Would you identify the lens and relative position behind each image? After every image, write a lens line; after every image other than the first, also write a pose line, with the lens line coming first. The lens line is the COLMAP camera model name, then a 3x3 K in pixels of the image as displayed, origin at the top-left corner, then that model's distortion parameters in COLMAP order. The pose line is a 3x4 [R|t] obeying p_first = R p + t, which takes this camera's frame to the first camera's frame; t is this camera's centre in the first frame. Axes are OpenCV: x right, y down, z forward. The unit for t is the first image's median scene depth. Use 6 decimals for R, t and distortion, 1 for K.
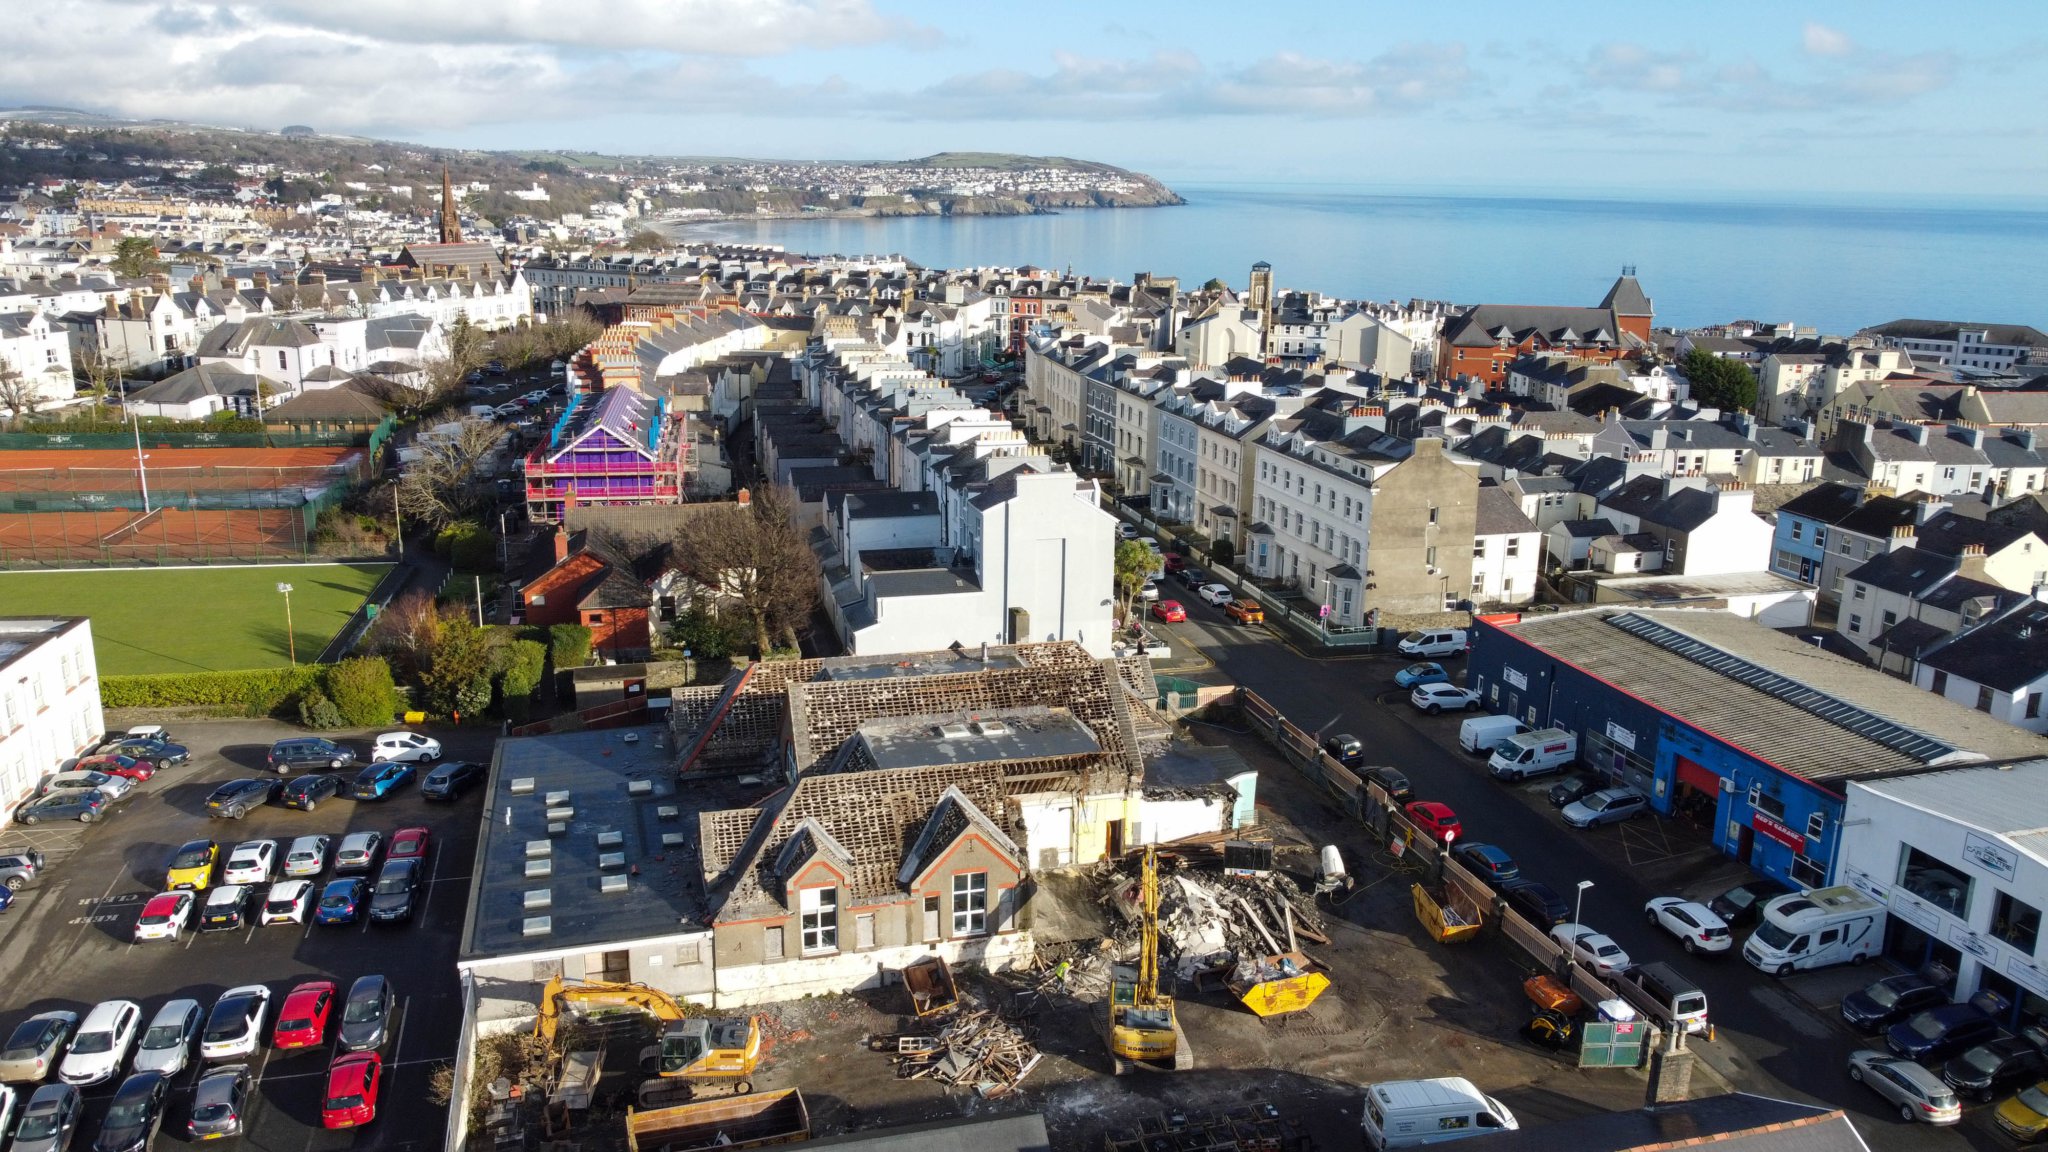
lens RADIAL K [[1552.6, 0, 1024.0], [0, 1552.6, 576.0], [0, 0, 1]] dist [-0.003001, -0.000858]
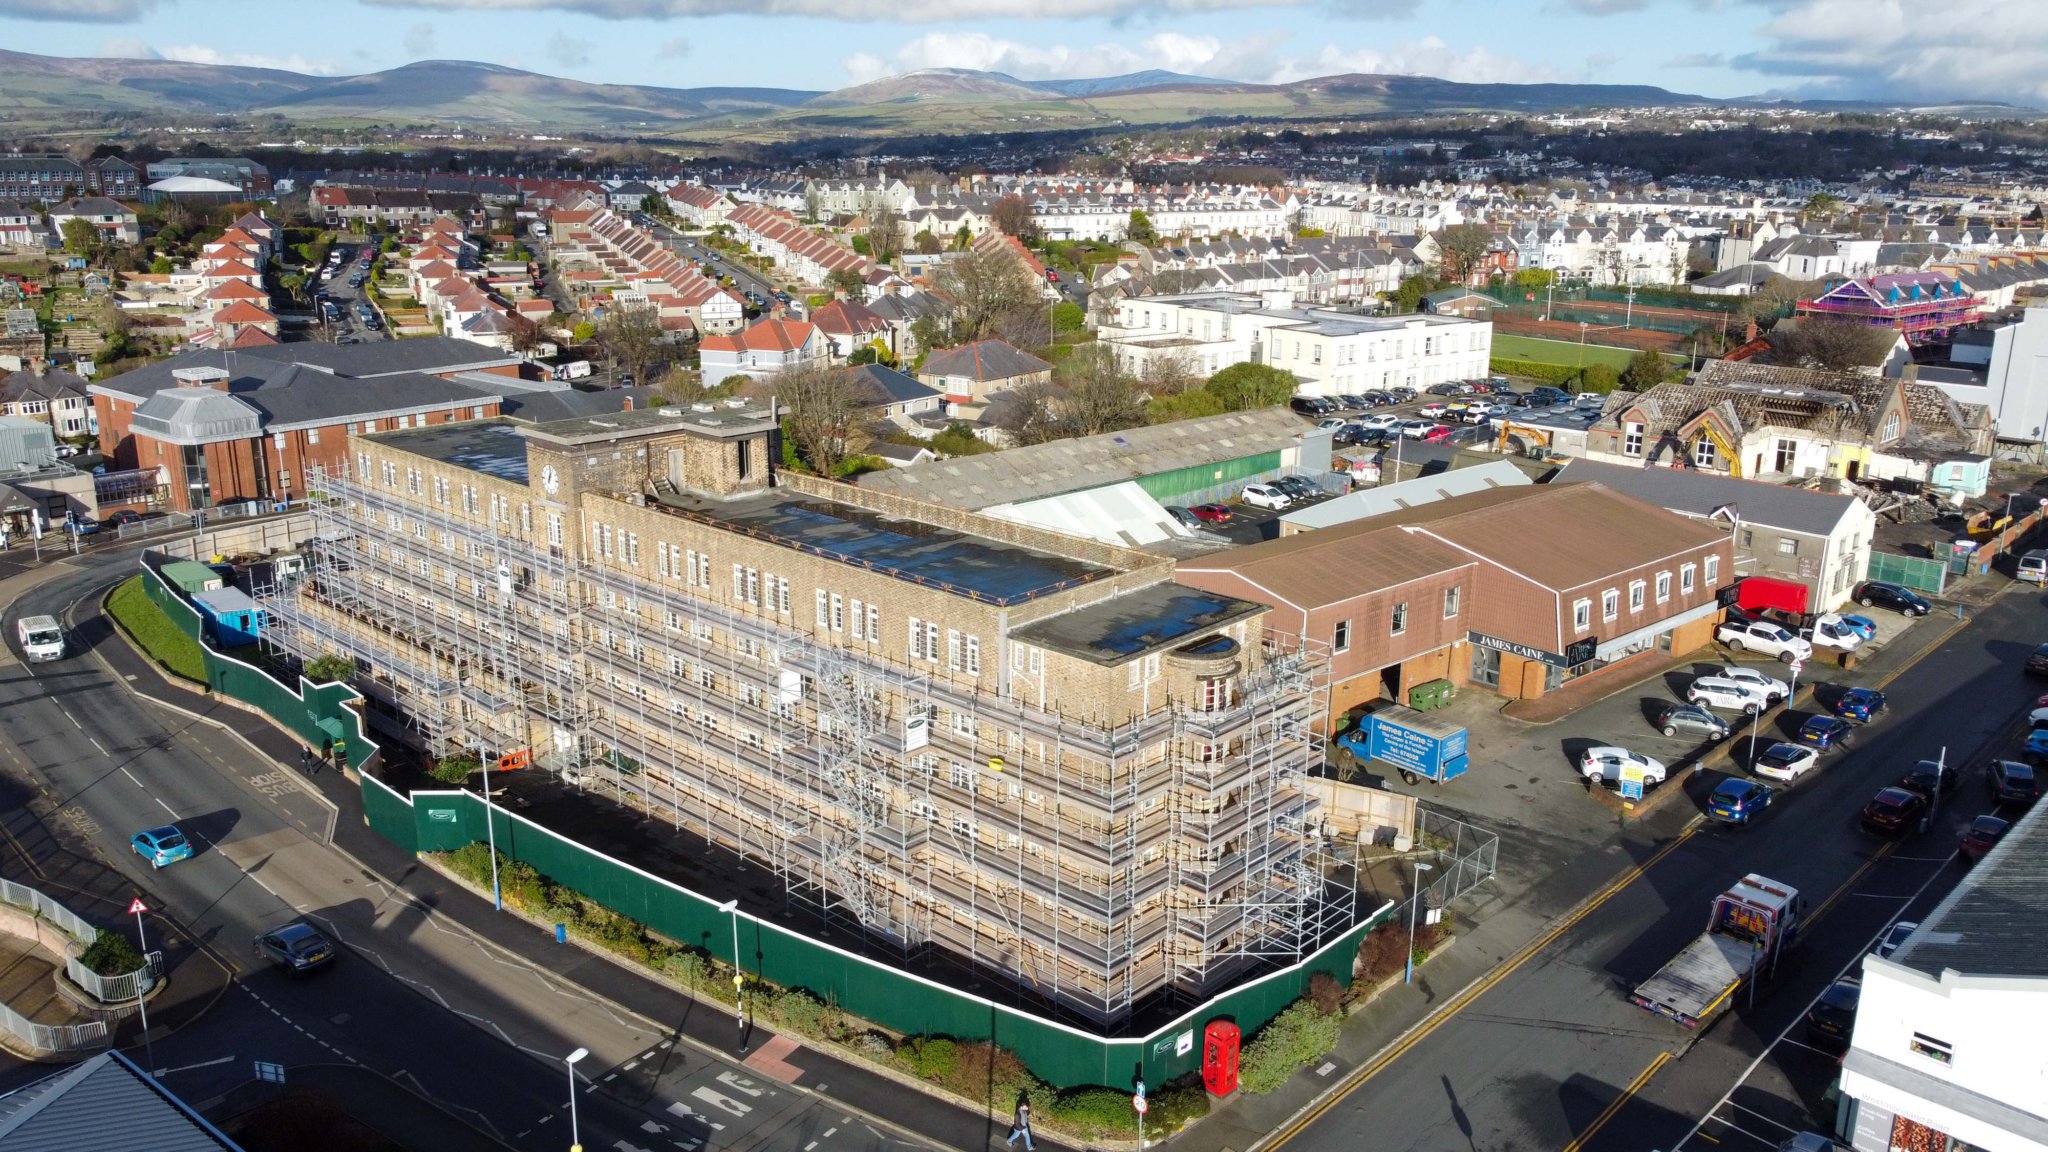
lens RADIAL K [[1552.6, 0, 1024.0], [0, 1552.6, 576.0], [0, 0, 1]] dist [-0.003001, -0.000858]
pose [[0.471141, 0.224531, -0.853002, 0.558436], [-0.221672, 0.966162, 0.131880, 0.127969], [0.853749, 0.126952, 0.504971, -0.324977]]
